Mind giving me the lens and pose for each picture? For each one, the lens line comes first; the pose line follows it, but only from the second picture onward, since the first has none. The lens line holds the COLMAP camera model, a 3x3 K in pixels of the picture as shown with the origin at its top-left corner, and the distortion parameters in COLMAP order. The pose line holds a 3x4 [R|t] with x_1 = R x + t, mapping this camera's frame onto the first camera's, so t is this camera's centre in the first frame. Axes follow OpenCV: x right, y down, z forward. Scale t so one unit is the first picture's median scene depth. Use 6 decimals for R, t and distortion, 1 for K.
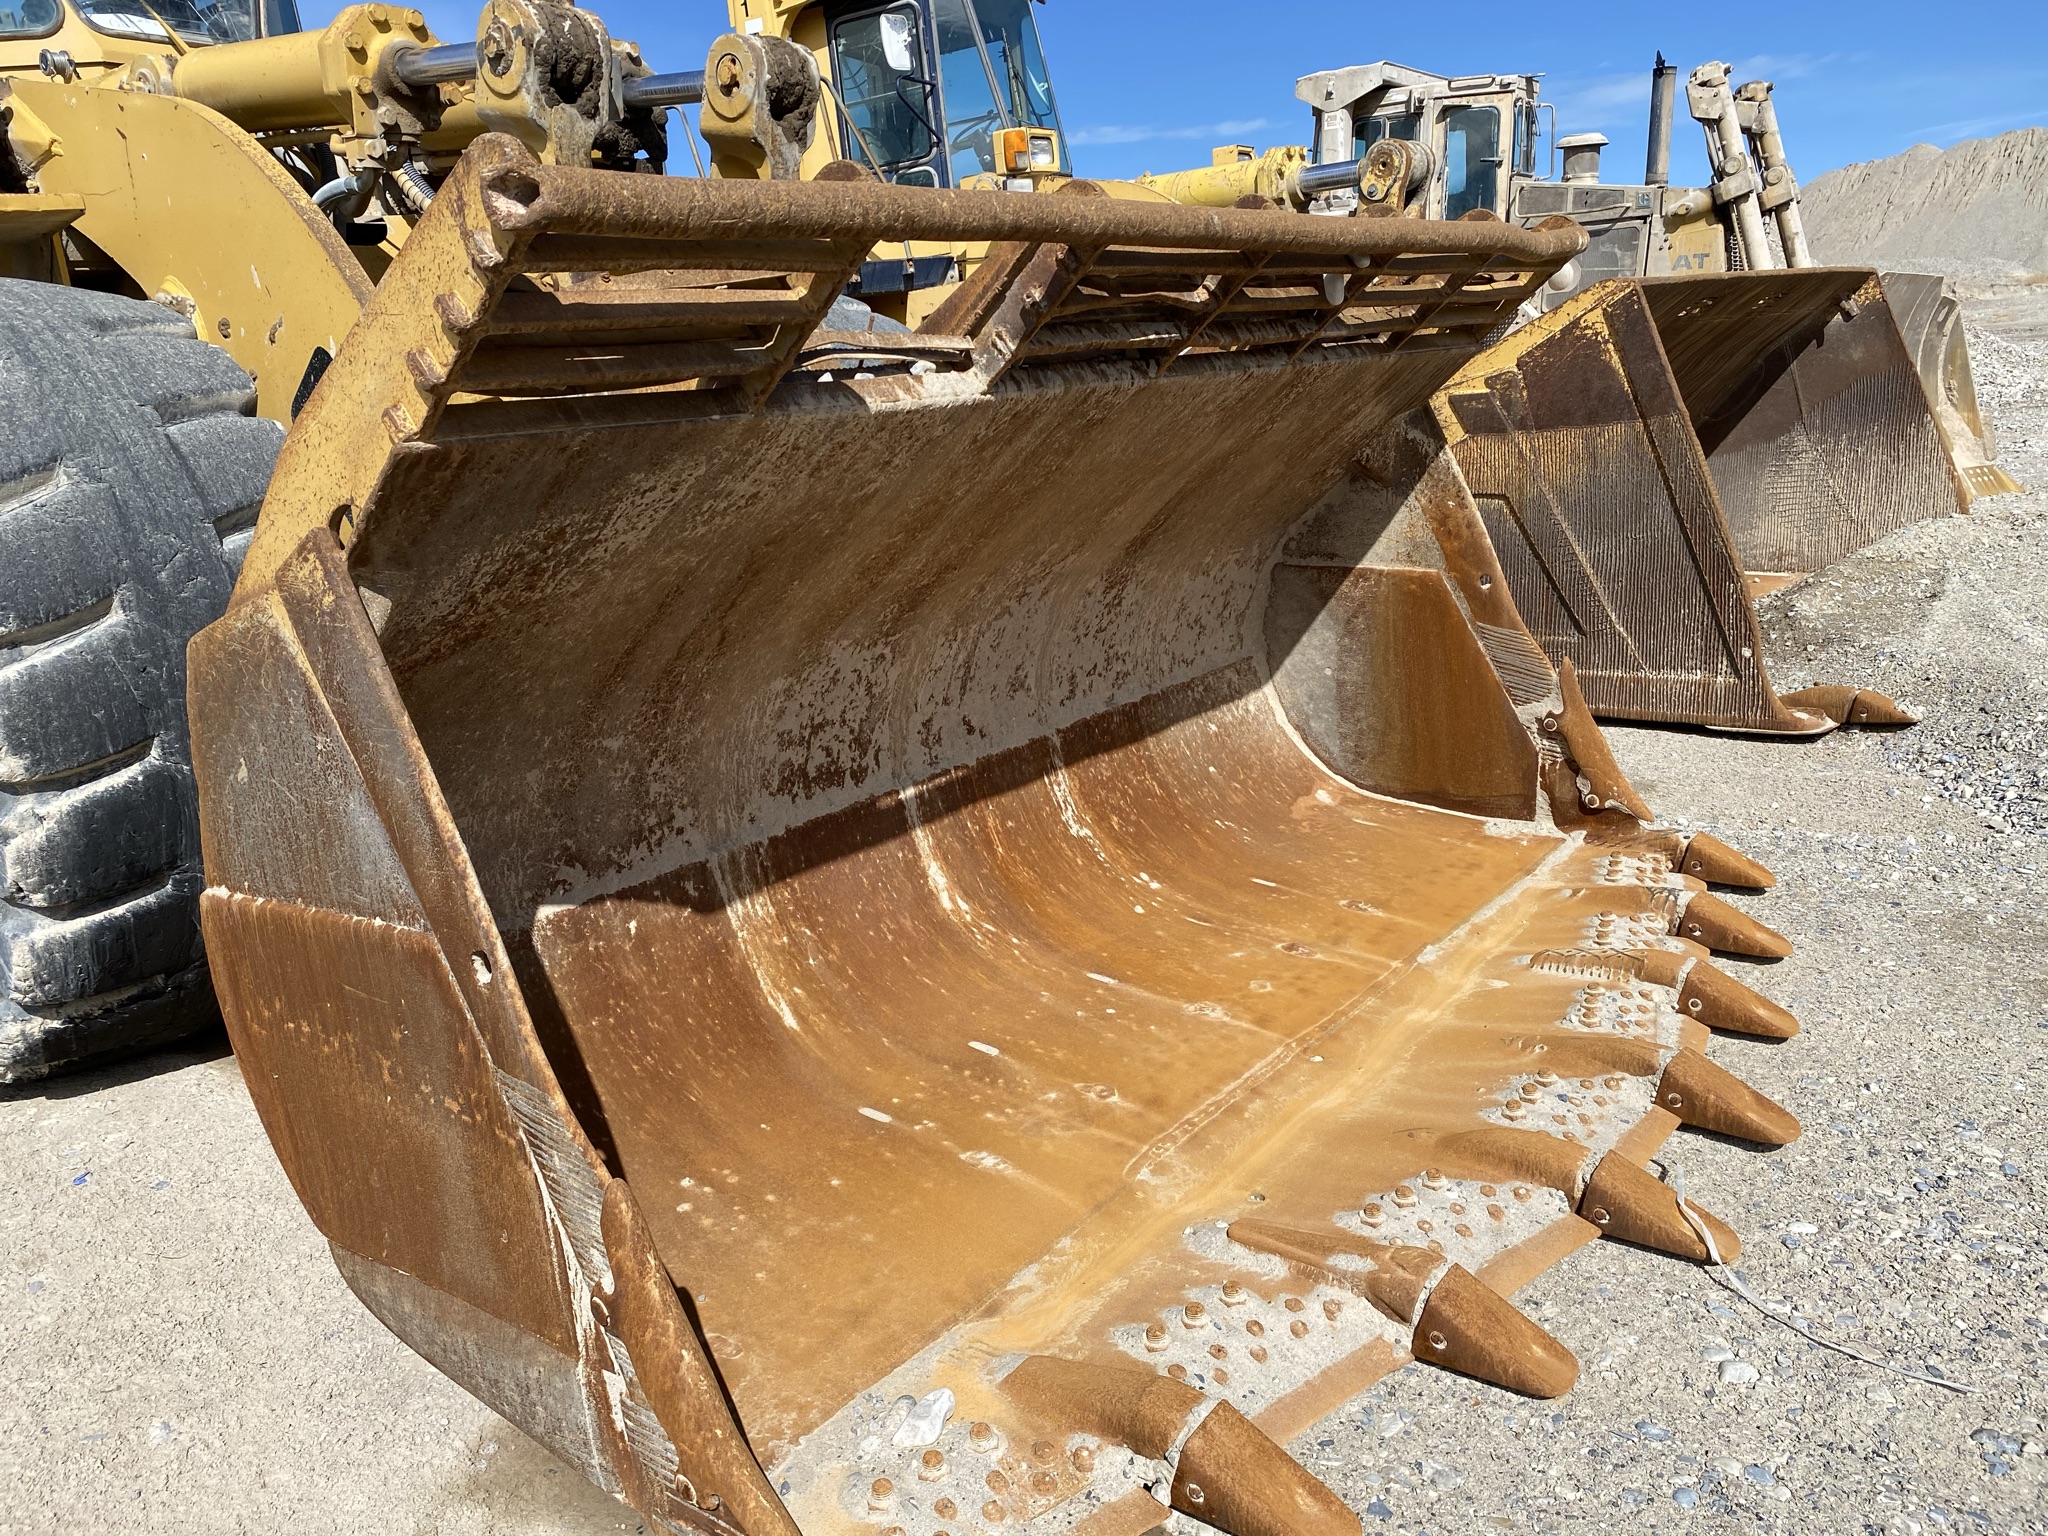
lens RADIAL K [[1561.6, 0, 1002.4], [0, 1561.6, 765.3], [0, 0, 1]] dist [0.052054, -0.056057]
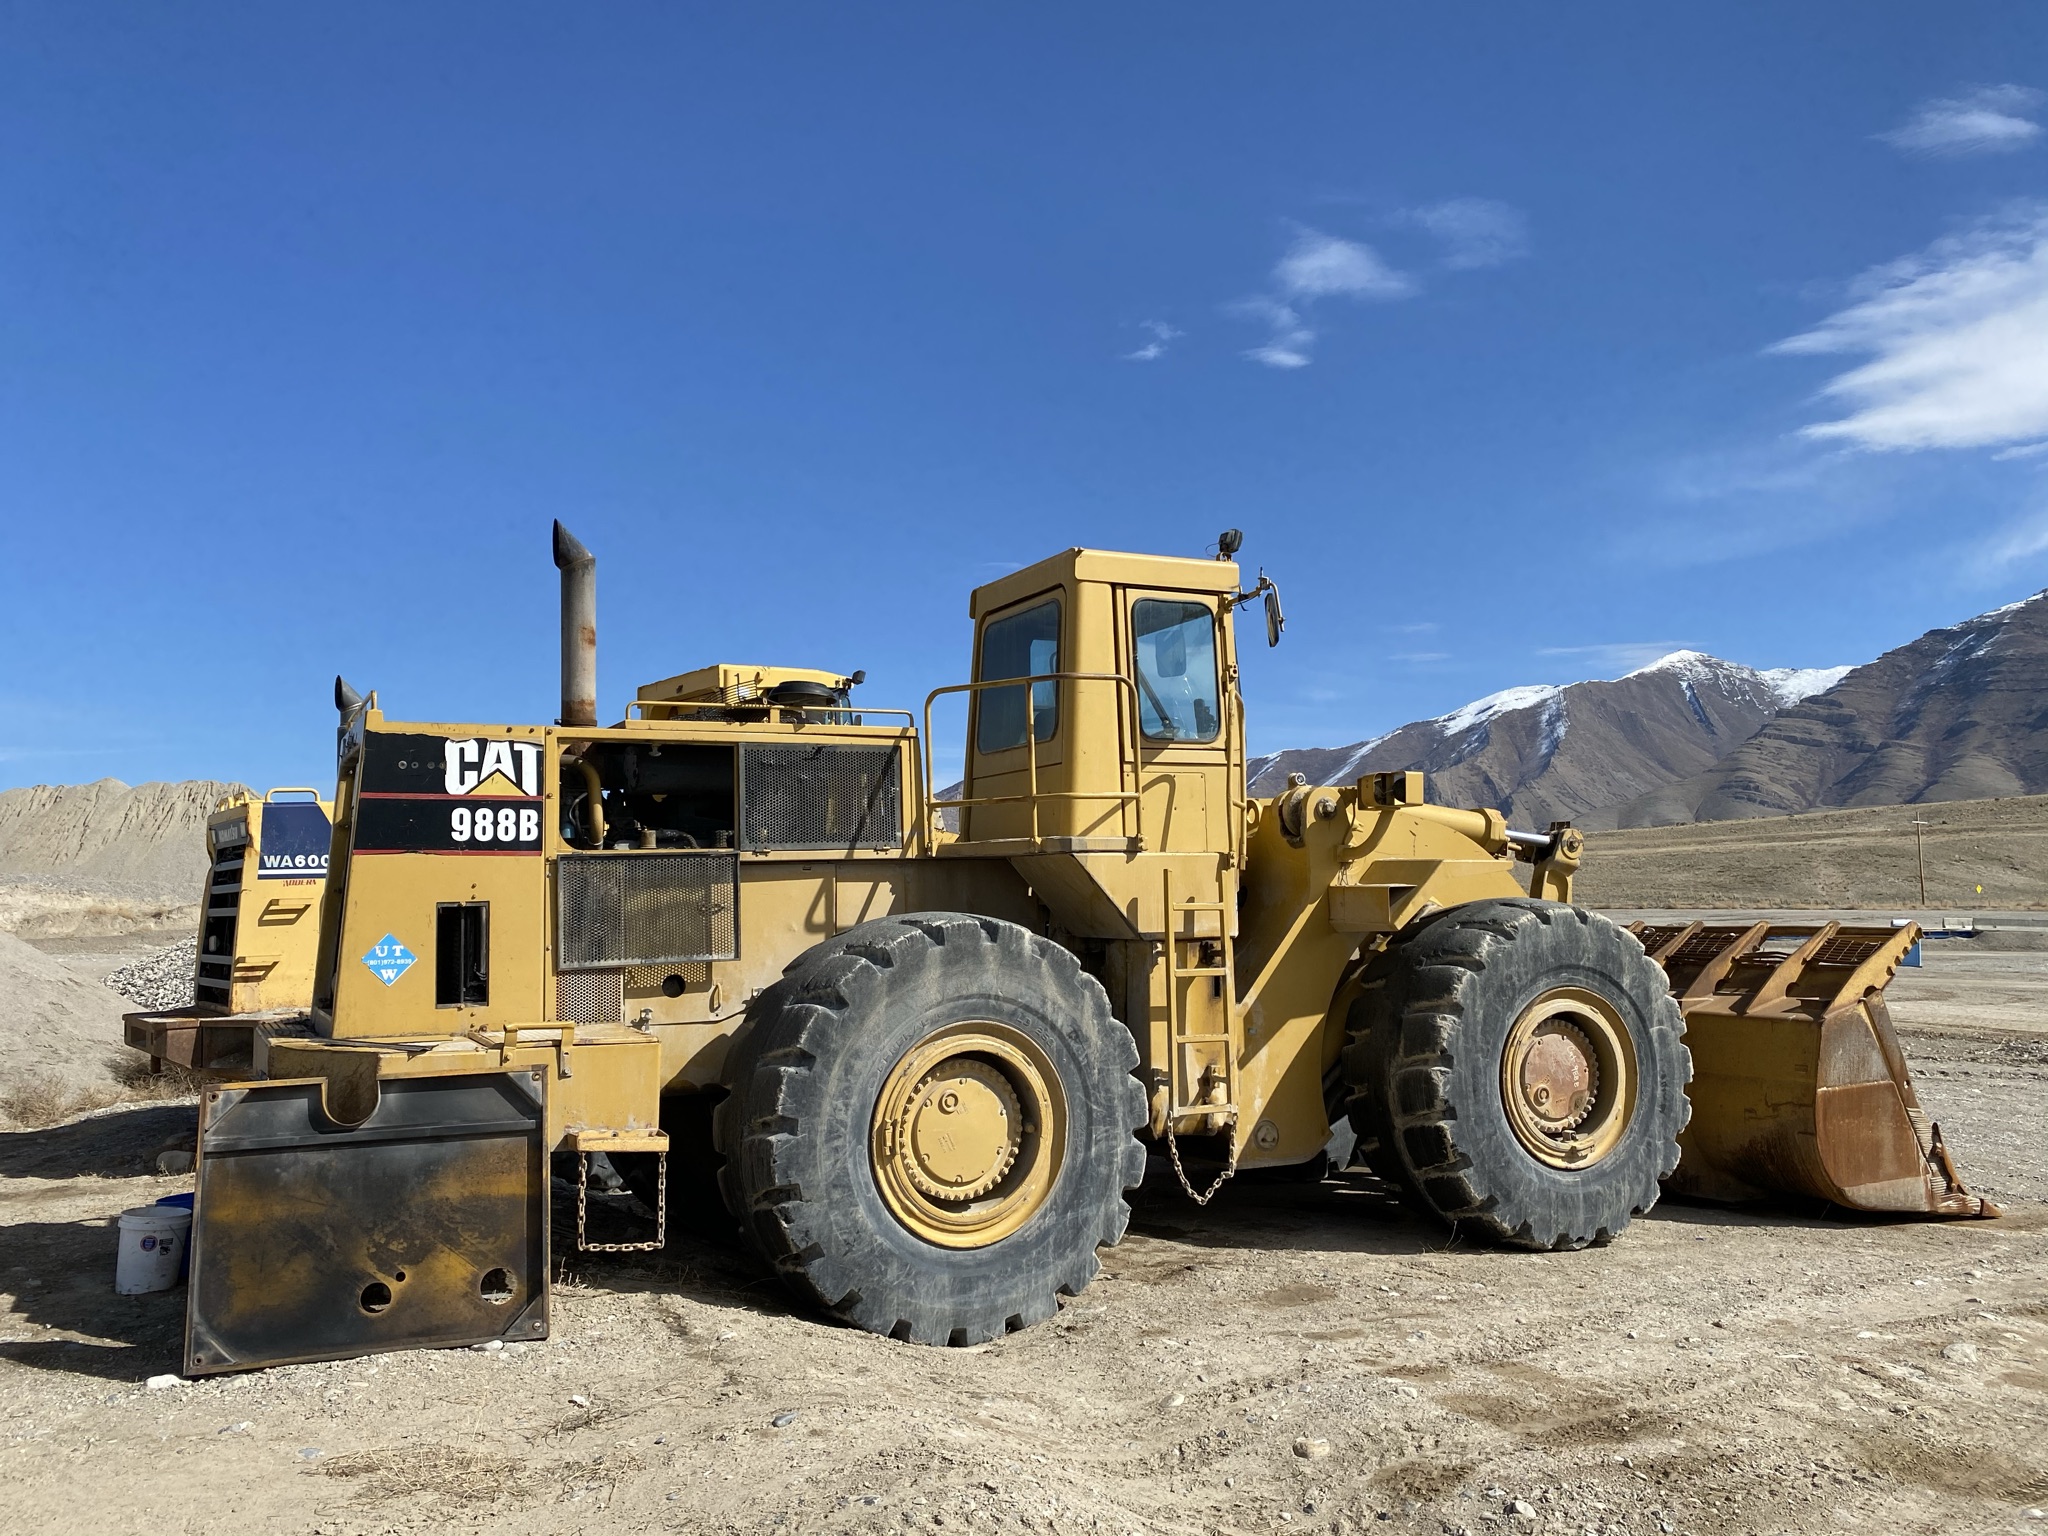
lens RADIAL K [[1561.6, 0, 1029.0], [0, 1561.6, 713.8], [0, 0, 1]] dist [0.052054, -0.056057]
pose [[0.441091, 0.195892, 0.875823, -2.838908], [0.175971, 0.938067, -0.298438, 0.021359], [-0.880041, 0.285758, 0.379302, 0.561027]]
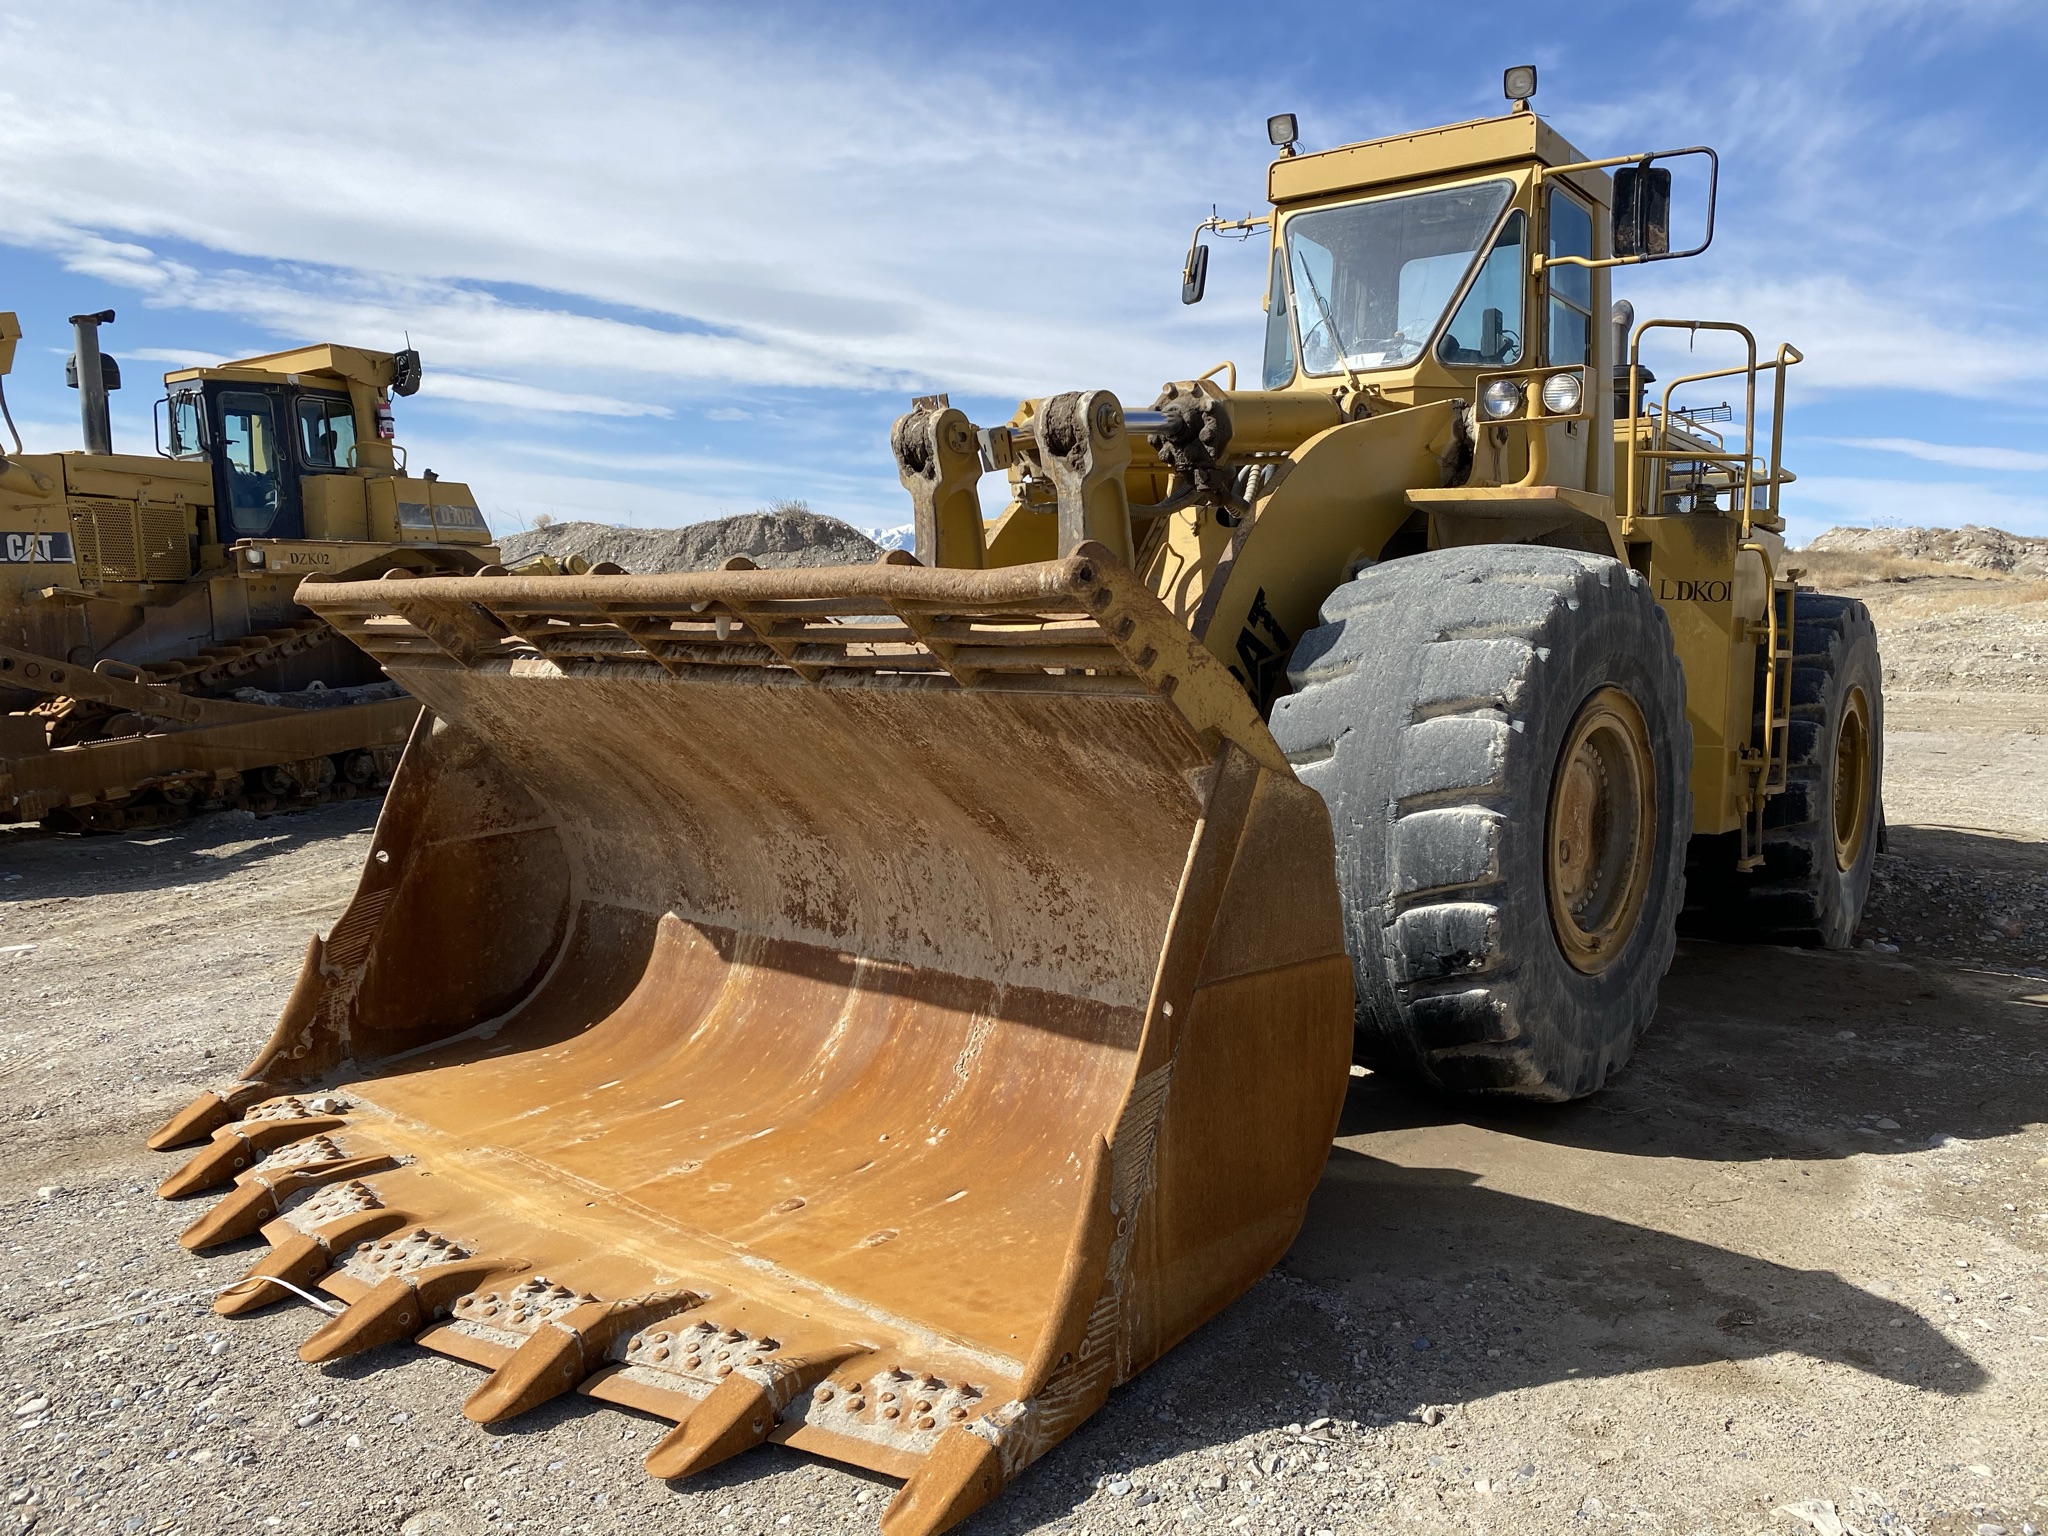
lens RADIAL K [[1561.6, 0, 1046.0], [0, 1561.6, 763.6], [0, 0, 1]] dist [0.052054, -0.056057]
pose [[-0.034371, 0.166725, -0.985404, 1.148985], [-0.239225, 0.955951, 0.170086, -0.384209], [0.970356, 0.241580, 0.007028, 1.039179]]
